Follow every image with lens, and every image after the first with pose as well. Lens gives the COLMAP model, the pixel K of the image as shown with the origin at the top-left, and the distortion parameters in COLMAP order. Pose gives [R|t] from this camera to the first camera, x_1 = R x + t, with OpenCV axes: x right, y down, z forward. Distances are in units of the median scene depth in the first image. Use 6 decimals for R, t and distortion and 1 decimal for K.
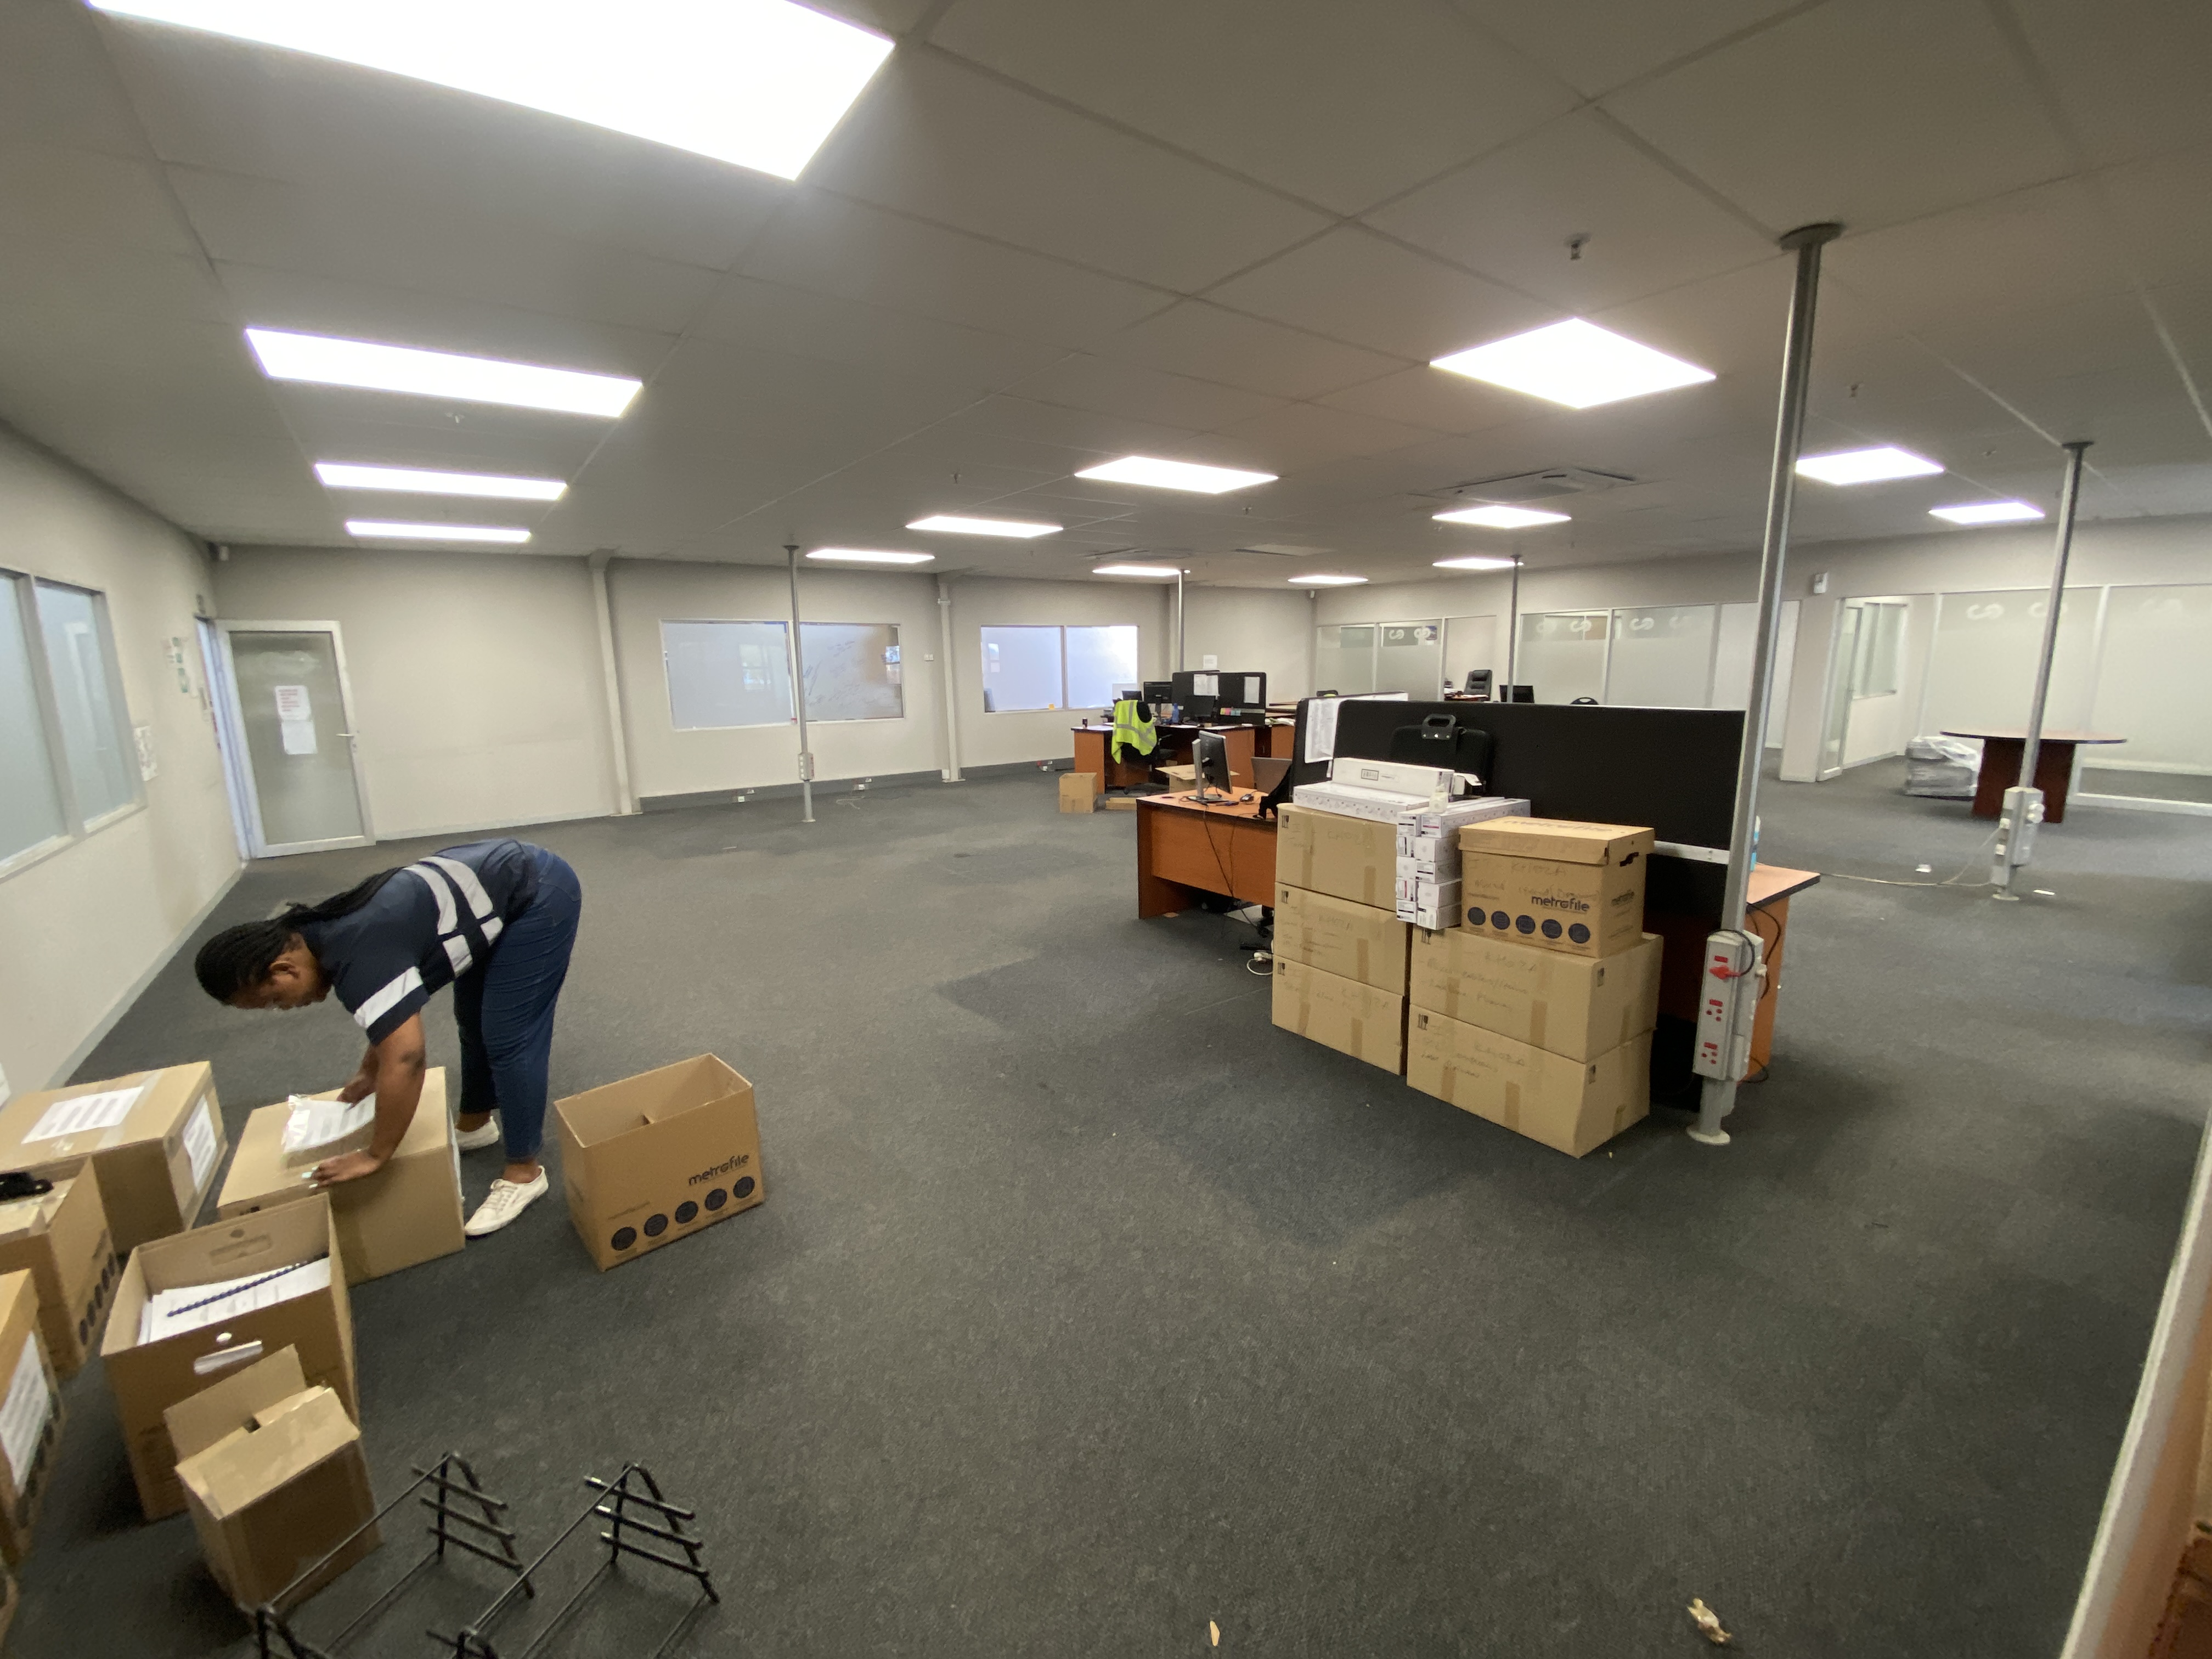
lens RADIAL K [[920.3, 0, 1104.9], [0, 920.3, 825.3], [0, 0, 1]] dist [0.023323, -0.016420]
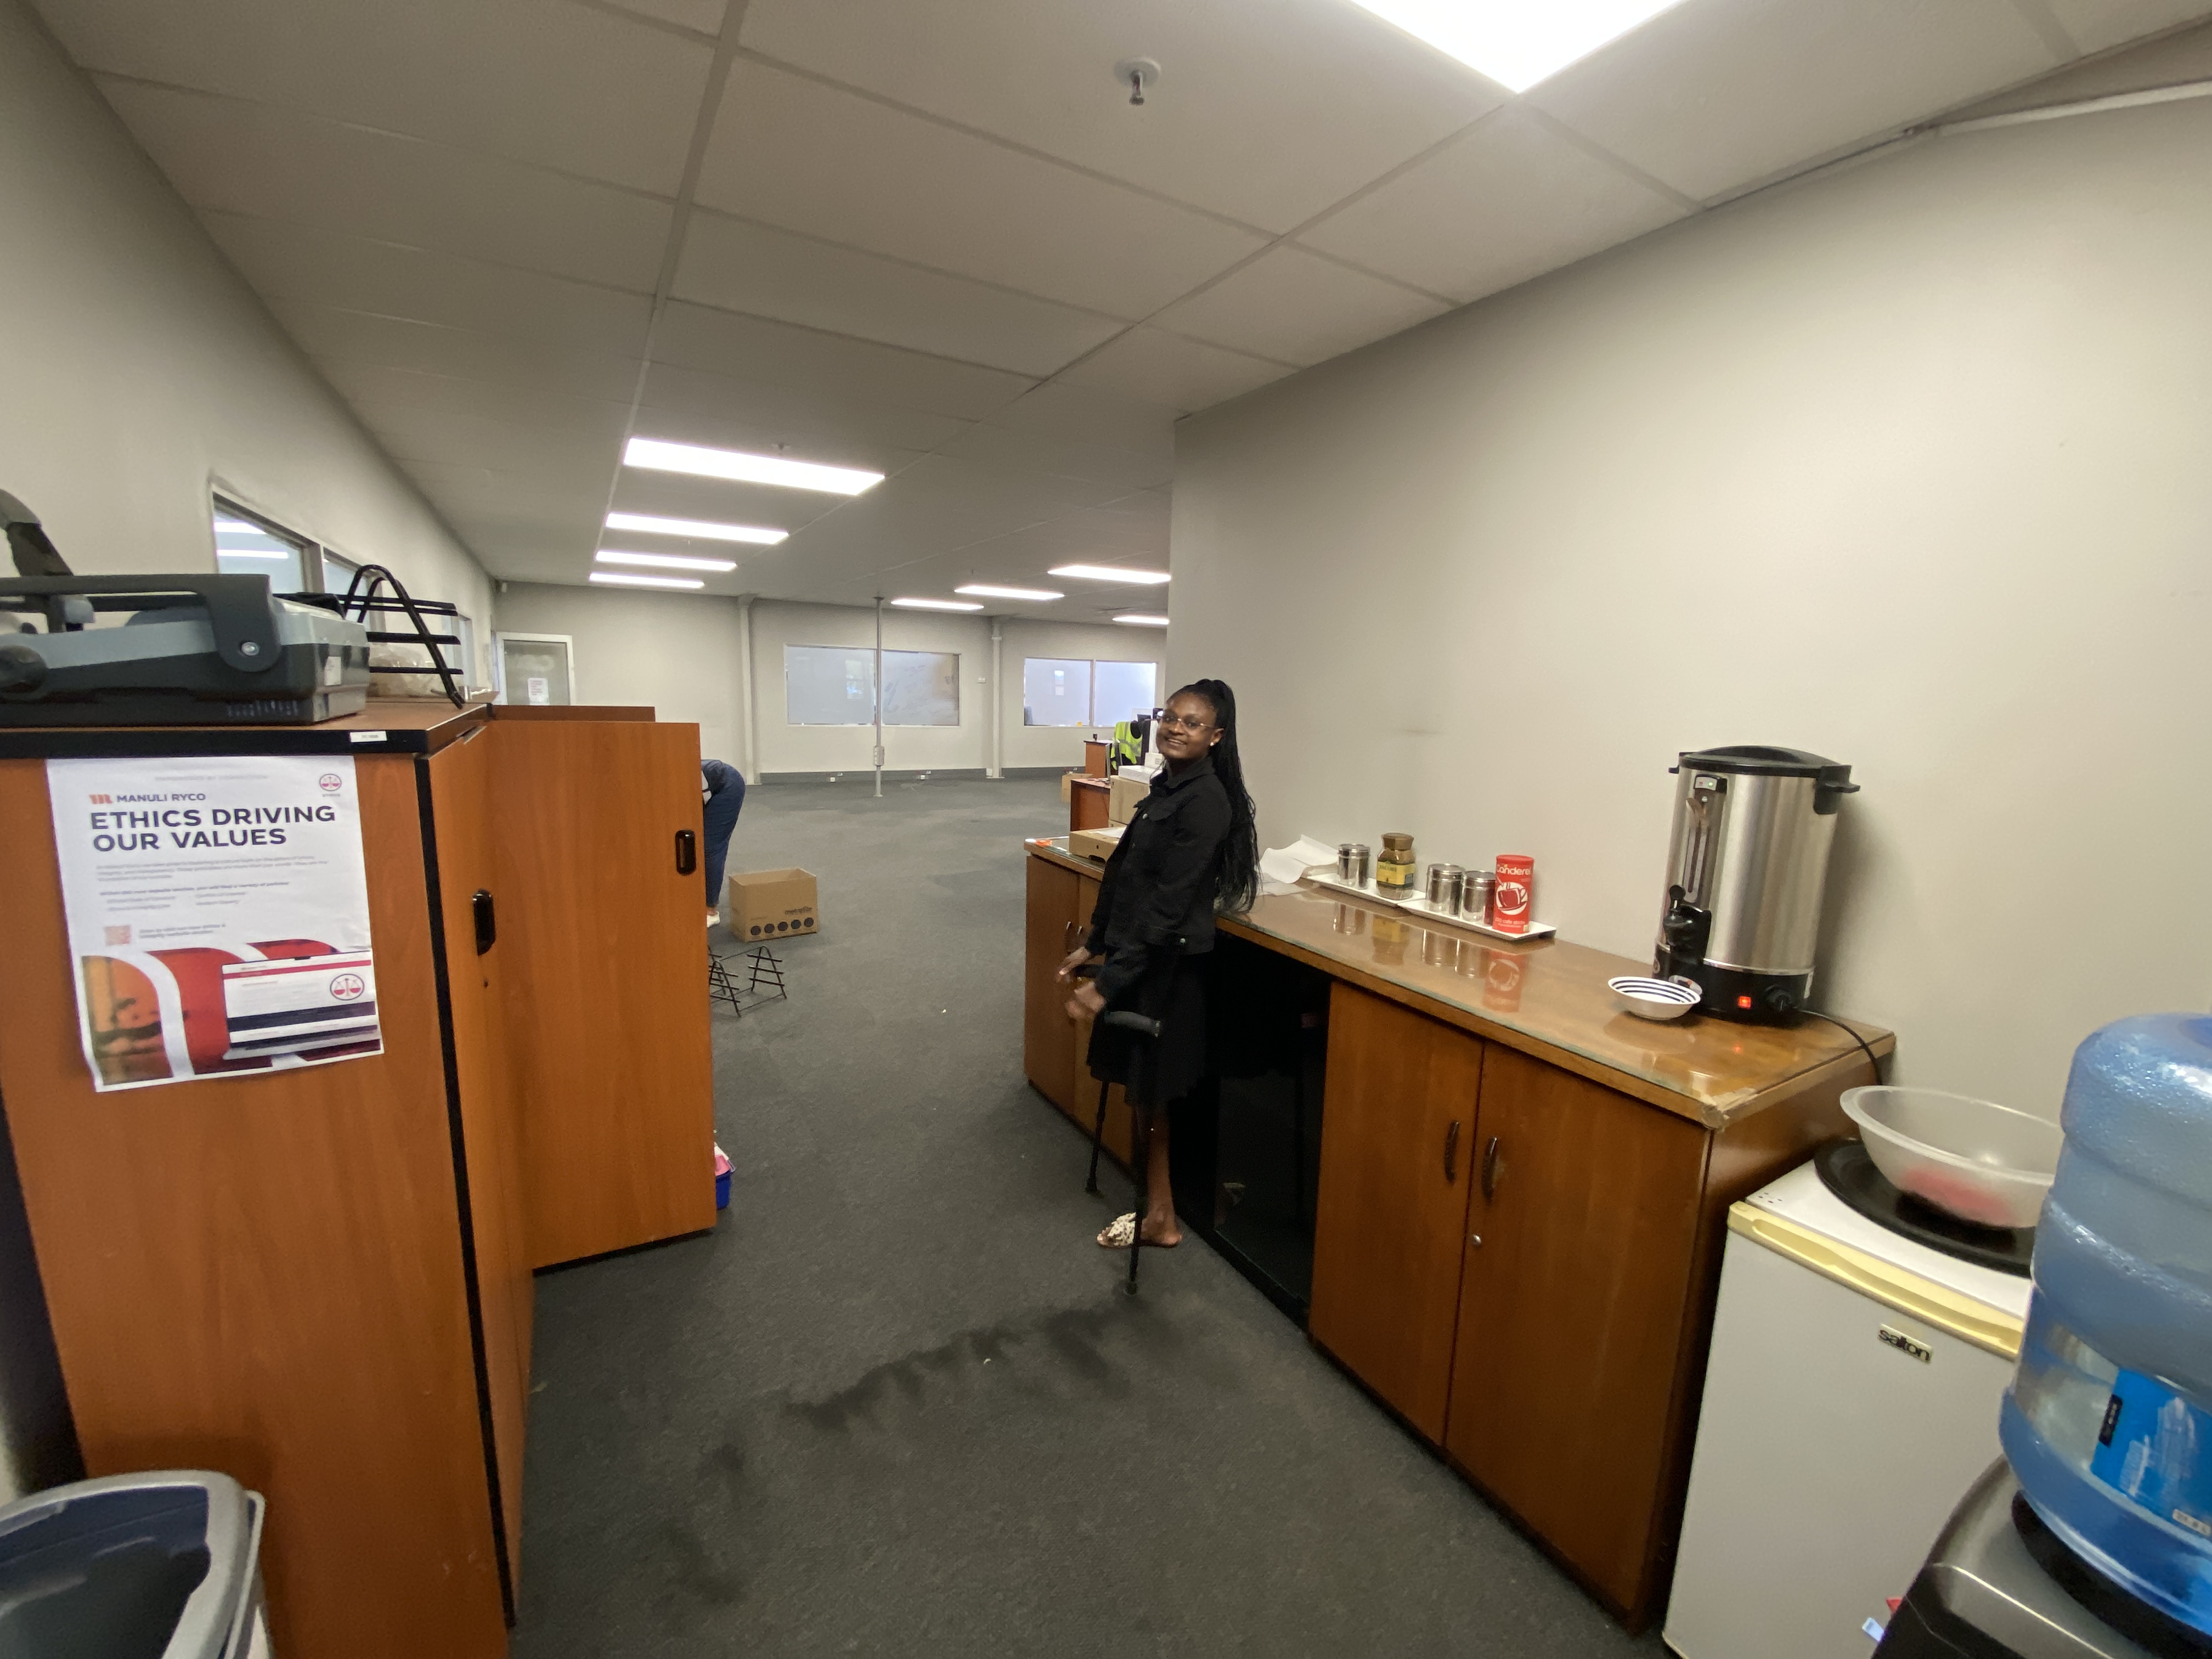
lens RADIAL K [[920.3, 0, 1108.0], [0, 920.3, 830.7], [0, 0, 1]] dist [0.023323, -0.016420]
pose [[0.993635, 0.064831, -0.092120, 0.142587], [-0.066858, 0.997580, -0.019093, 0.049025], [0.090659, 0.025131, 0.995565, -0.316636]]
